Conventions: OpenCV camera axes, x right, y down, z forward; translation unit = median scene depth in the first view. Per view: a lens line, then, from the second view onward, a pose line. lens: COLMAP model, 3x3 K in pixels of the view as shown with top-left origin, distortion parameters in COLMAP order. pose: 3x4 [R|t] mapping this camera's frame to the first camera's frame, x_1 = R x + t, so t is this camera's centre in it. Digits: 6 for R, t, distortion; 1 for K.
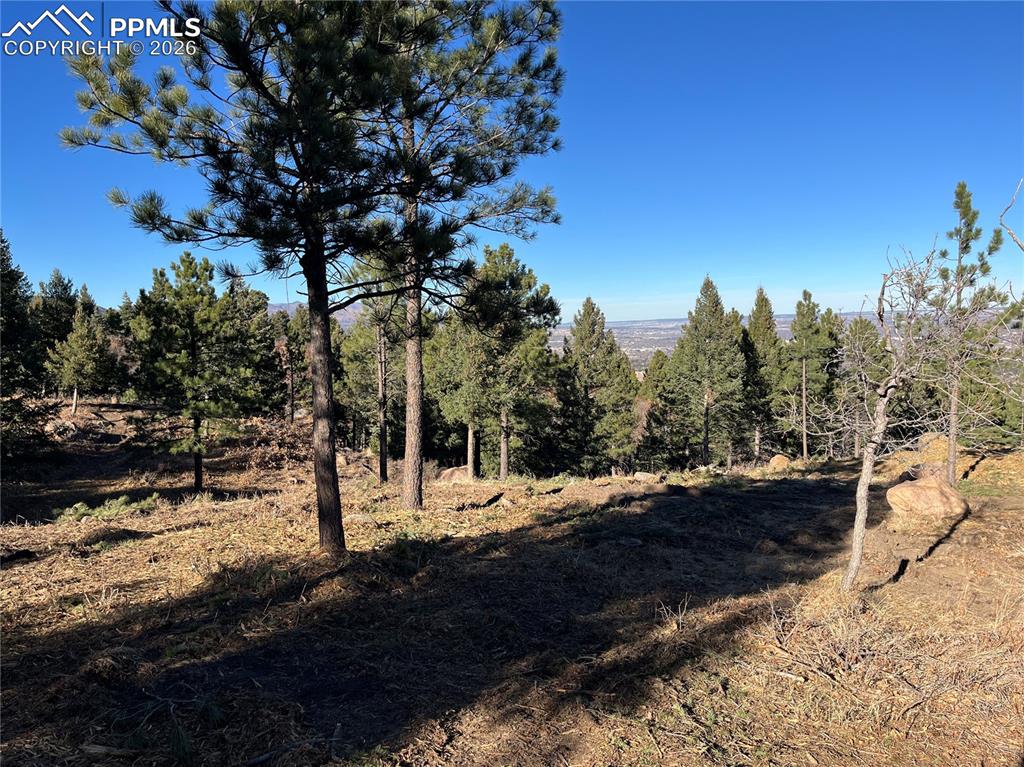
lens RADIAL K [[778.0, 0, 510.6], [0, 778.0, 388.1], [0, 0, 1]] dist [0.083765, -0.103034]
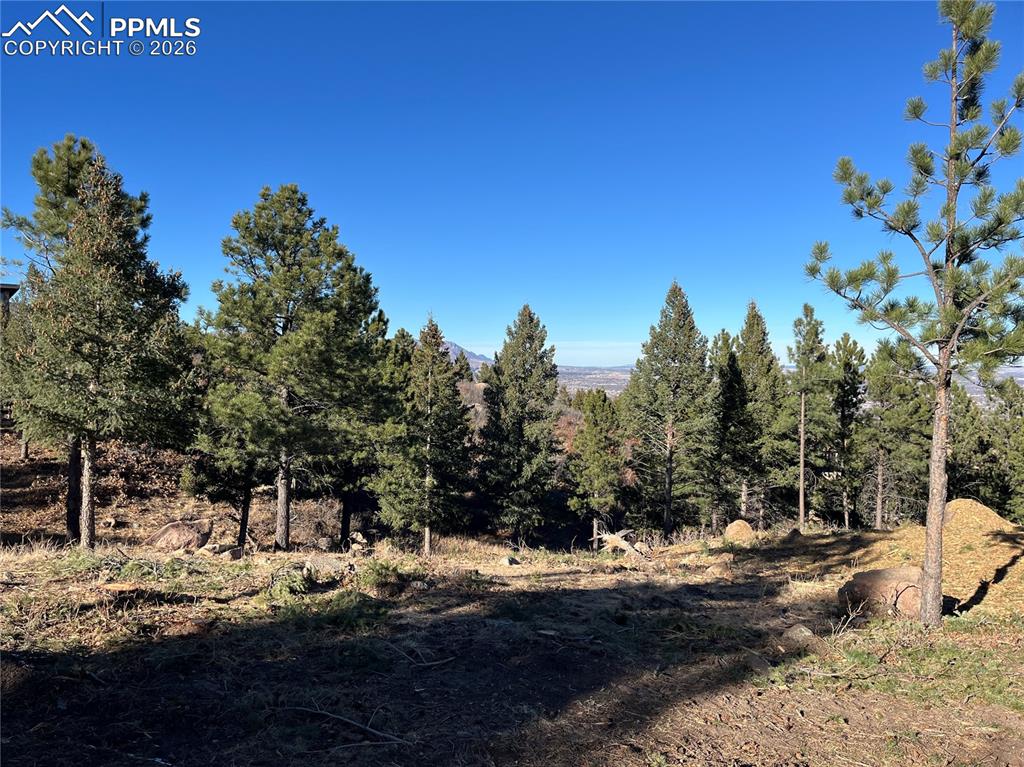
lens RADIAL K [[778.0, 0, 508.4], [0, 778.0, 386.2], [0, 0, 1]] dist [0.083765, -0.103034]
pose [[0.996806, 0.036978, -0.070787, 0.141796], [-0.040759, 0.997776, -0.052734, 0.008462], [0.068680, 0.055451, 0.996096, 0.217649]]
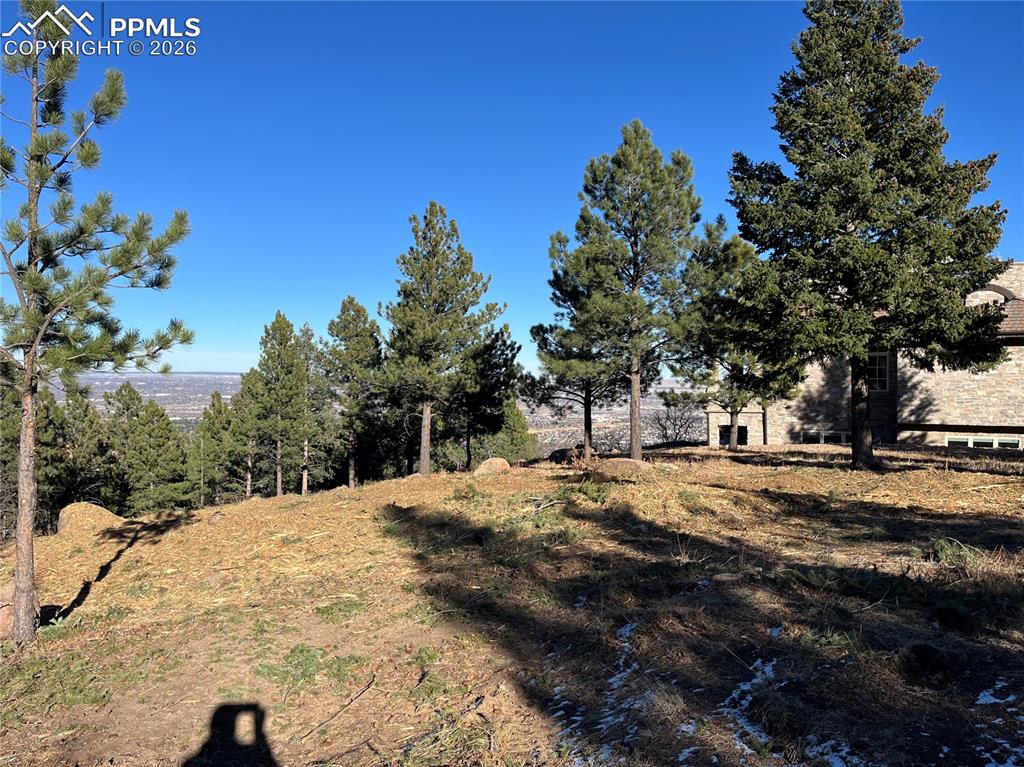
lens RADIAL K [[778.0, 0, 502.9], [0, 778.0, 389.1], [0, 0, 1]] dist [0.083765, -0.103034]
pose [[0.595715, 0.015463, 0.803047, 0.149765], [0.045586, 0.997552, -0.053025, 0.008258], [-0.801902, 0.068195, 0.593551, 0.216464]]
